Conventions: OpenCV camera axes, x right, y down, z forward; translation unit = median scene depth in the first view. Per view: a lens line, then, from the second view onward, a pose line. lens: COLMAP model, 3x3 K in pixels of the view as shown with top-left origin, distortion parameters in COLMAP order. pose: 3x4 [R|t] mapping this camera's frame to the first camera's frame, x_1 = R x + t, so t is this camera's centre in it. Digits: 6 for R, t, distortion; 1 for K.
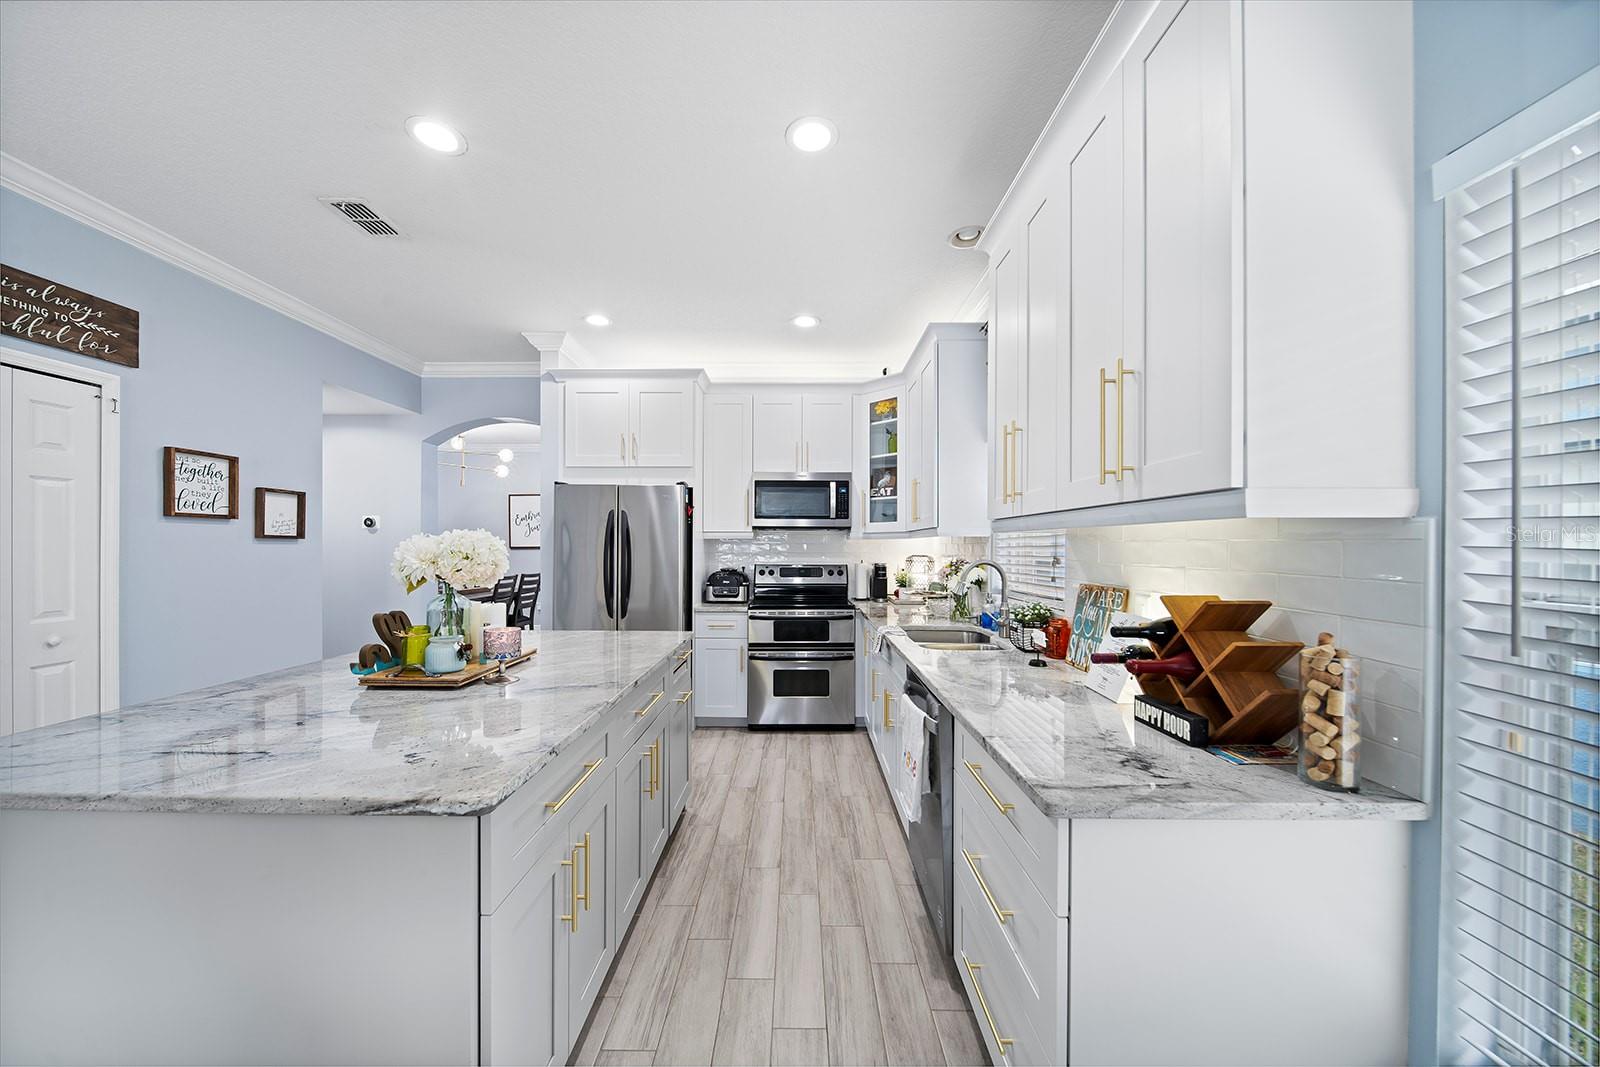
lens RADIAL K [[564.9, 0, 795.8], [0, 564.9, 547.7], [0, 0, 1]] dist [-0.000304, -0.001916]
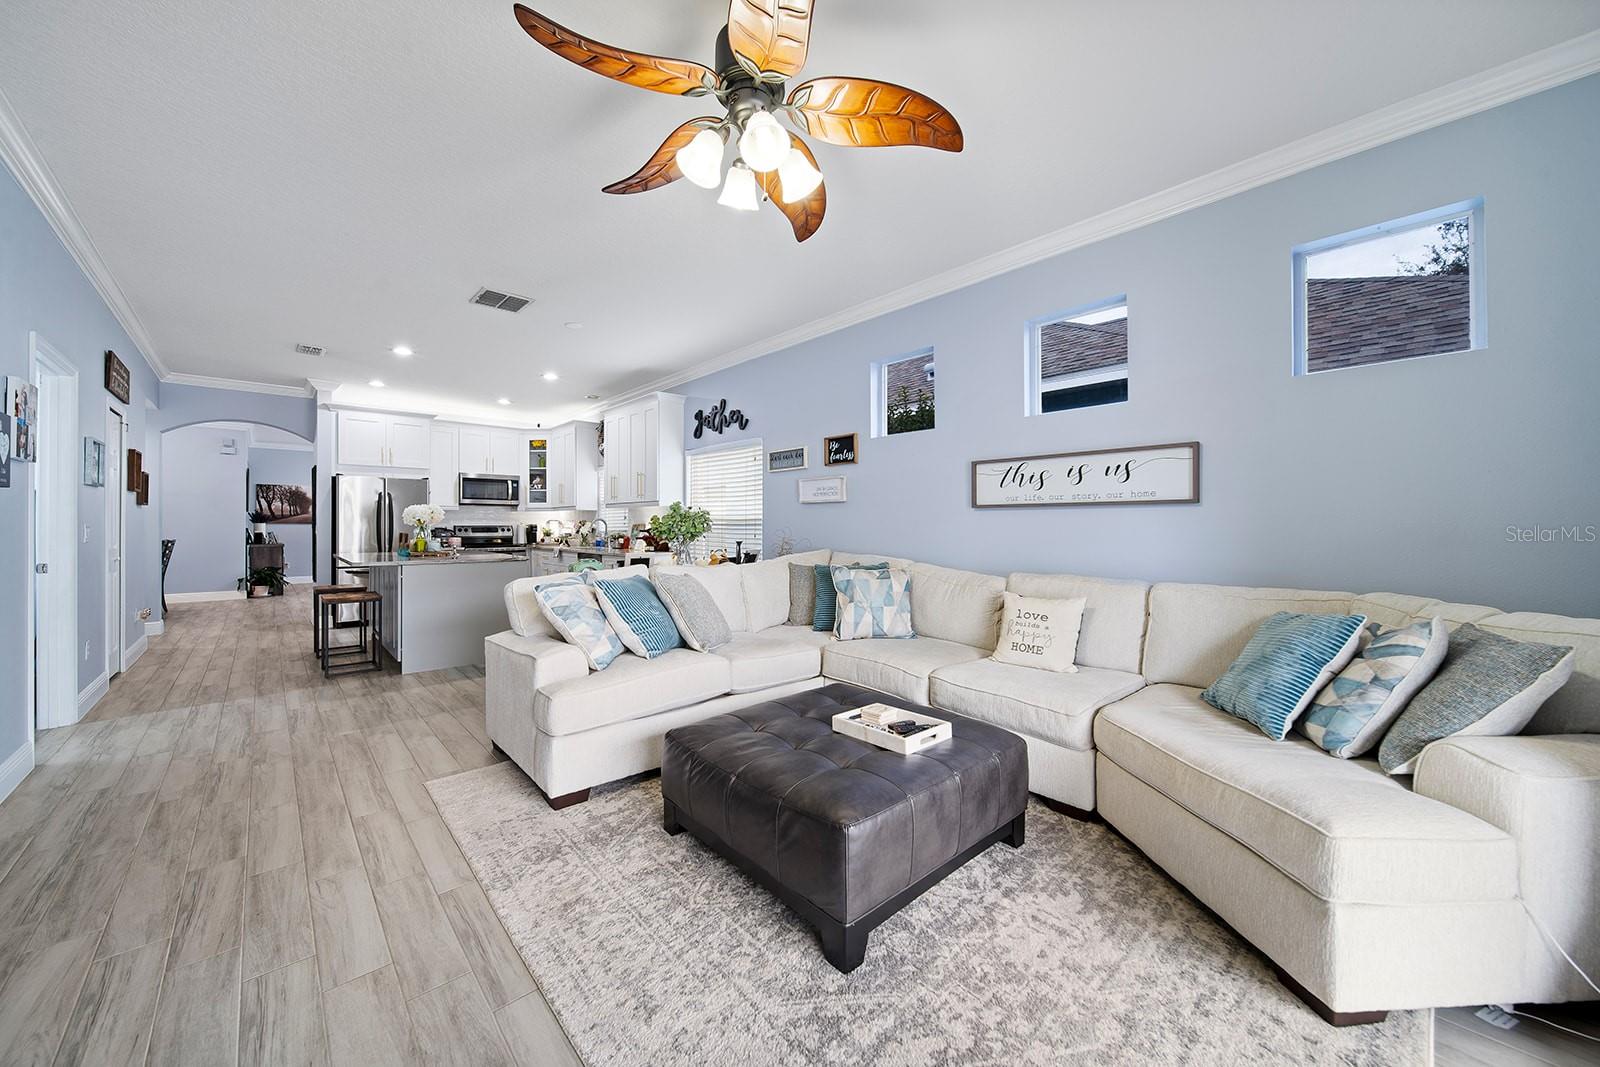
lens RADIAL K [[576.5, 0, 792.9], [0, 576.5, 525.7], [0, 0, 1]] dist [-0.000940, -0.000276]
pose [[0.735269, -0.003579, 0.677766, -0.566617], [0.004860, 0.999988, 0.000009, 0.040278], [-0.677758, 0.003287, 0.735278, -1.095788]]
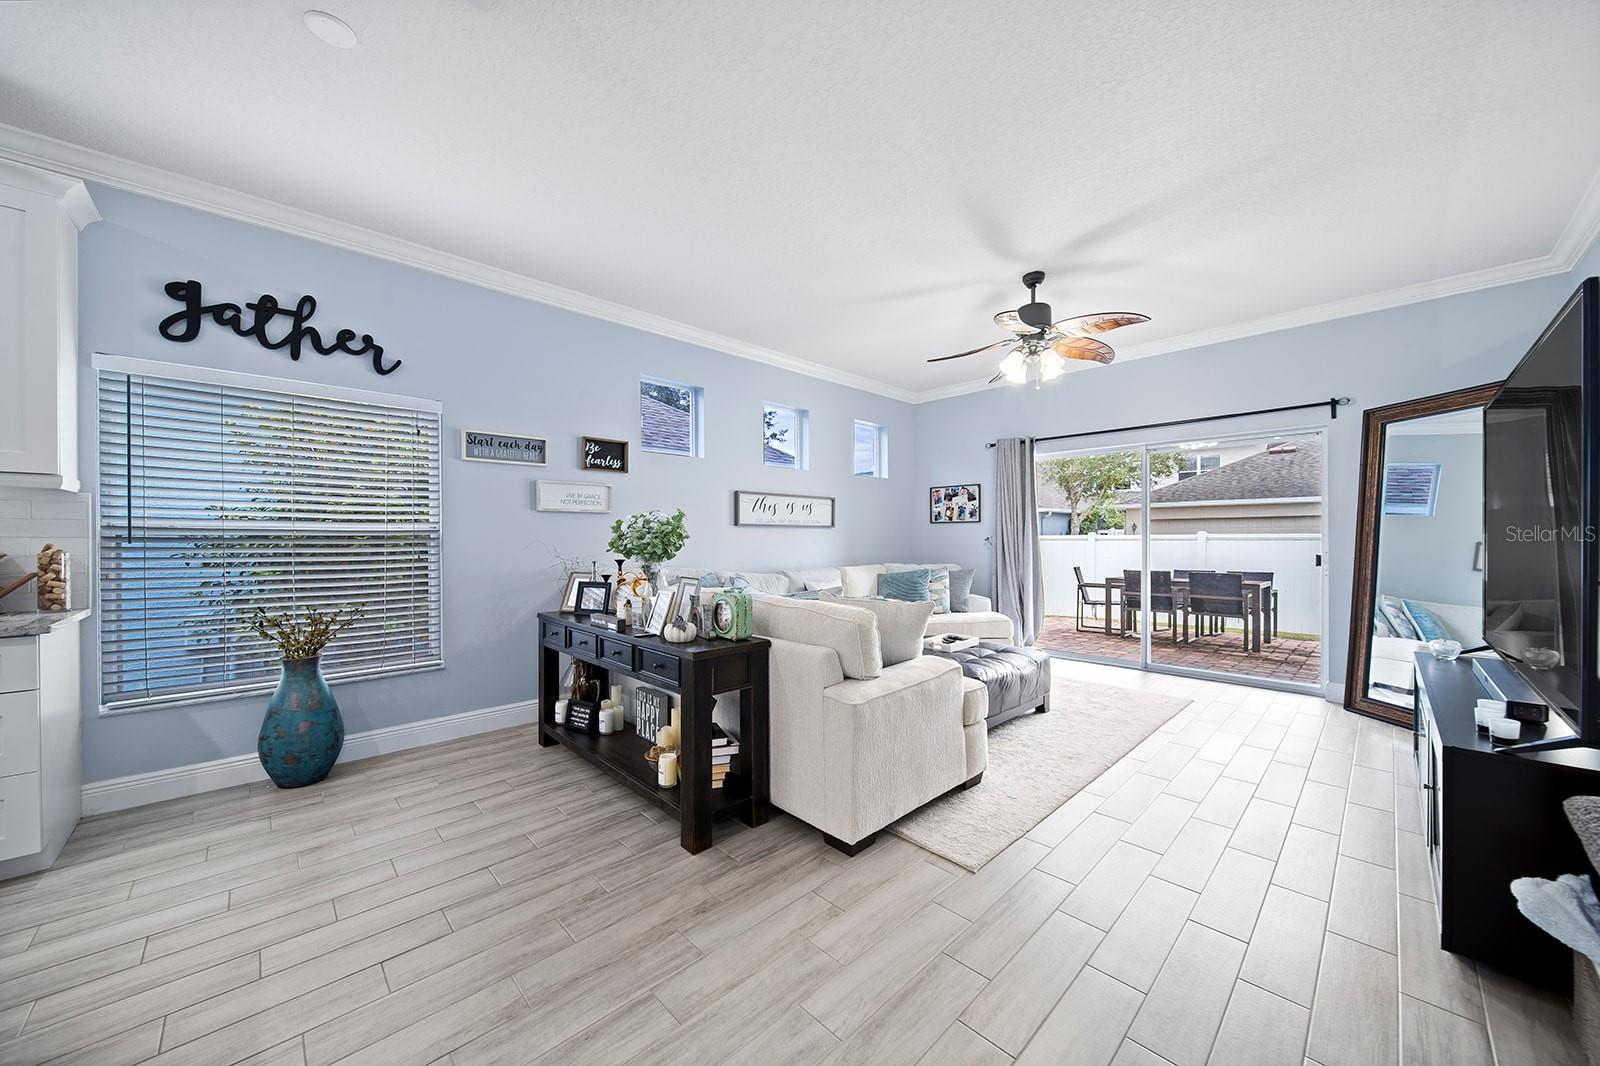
lens RADIAL K [[569.4, 0, 795.7], [0, 569.4, 540.5], [0, 0, 1]] dist [-0.000356, -0.001303]
pose [[-0.693801, -0.008488, 0.720116, -0.683590], [0.000266, 0.999927, 0.012042, 0.030152], [-0.720166, 0.008546, -0.693749, 0.119307]]
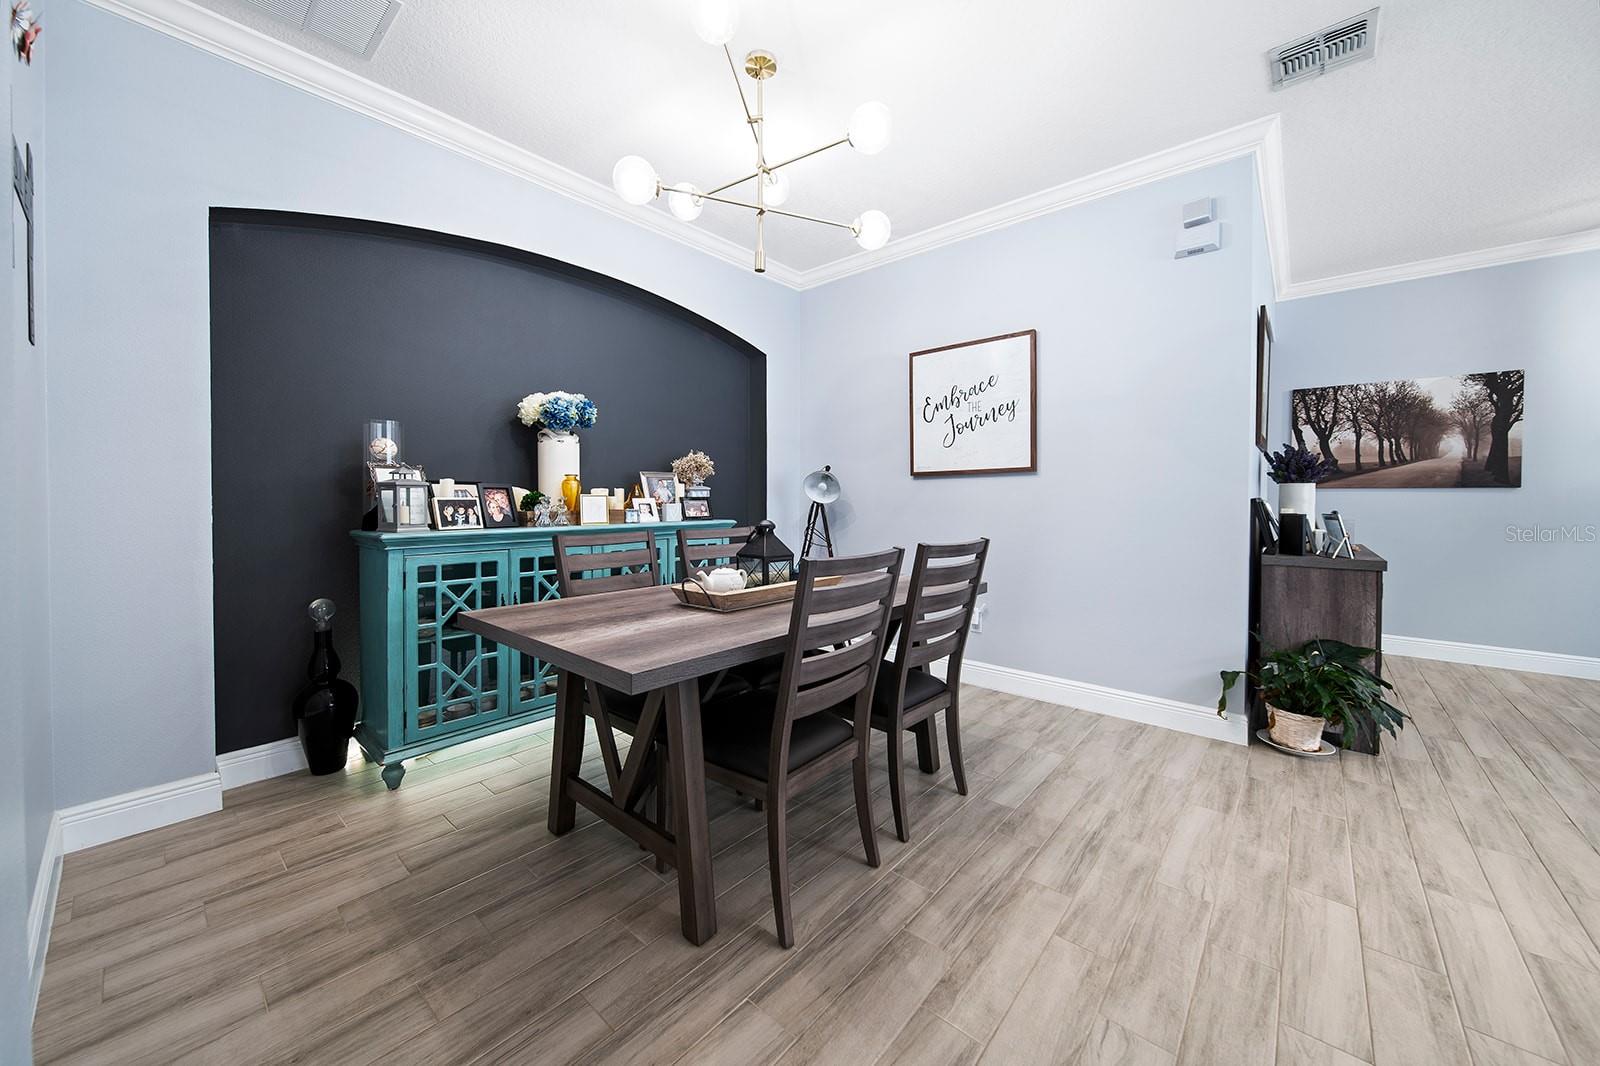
lens RADIAL K [[585.3, 0, 792.8], [0, 585.3, 504.2], [0, 0, 1]] dist [0.000856, -0.002161]
pose [[0.751447, 0.005849, -0.659768, -0.564302], [-0.000786, 0.999968, 0.007970, 0.040694], [0.659793, -0.005471, 0.751427, 1.223863]]
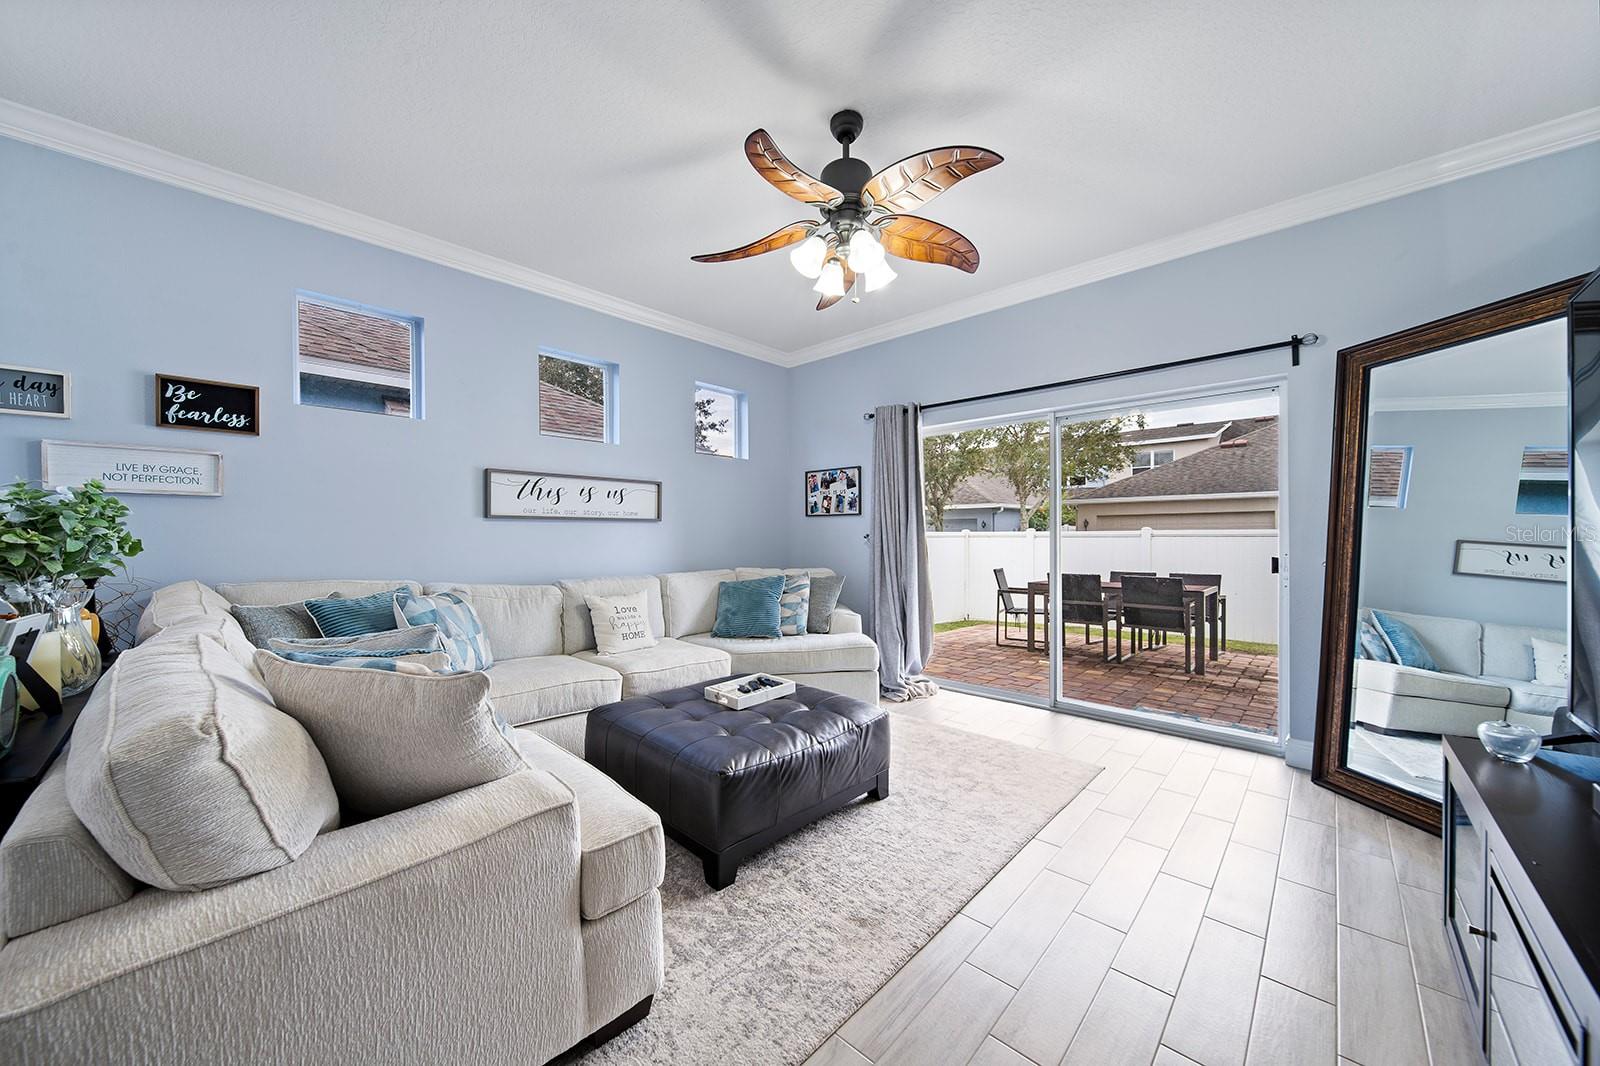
lens RADIAL K [[572.0, 0, 794.3], [0, 572.0, 536.7], [0, 0, 1]] dist [0.001812, -0.002433]
pose [[-0.729926, -0.006346, 0.683496, -0.650211], [0.001078, 0.999945, 0.010436, 0.032947], [-0.683525, 0.008354, -0.729879, -0.311945]]
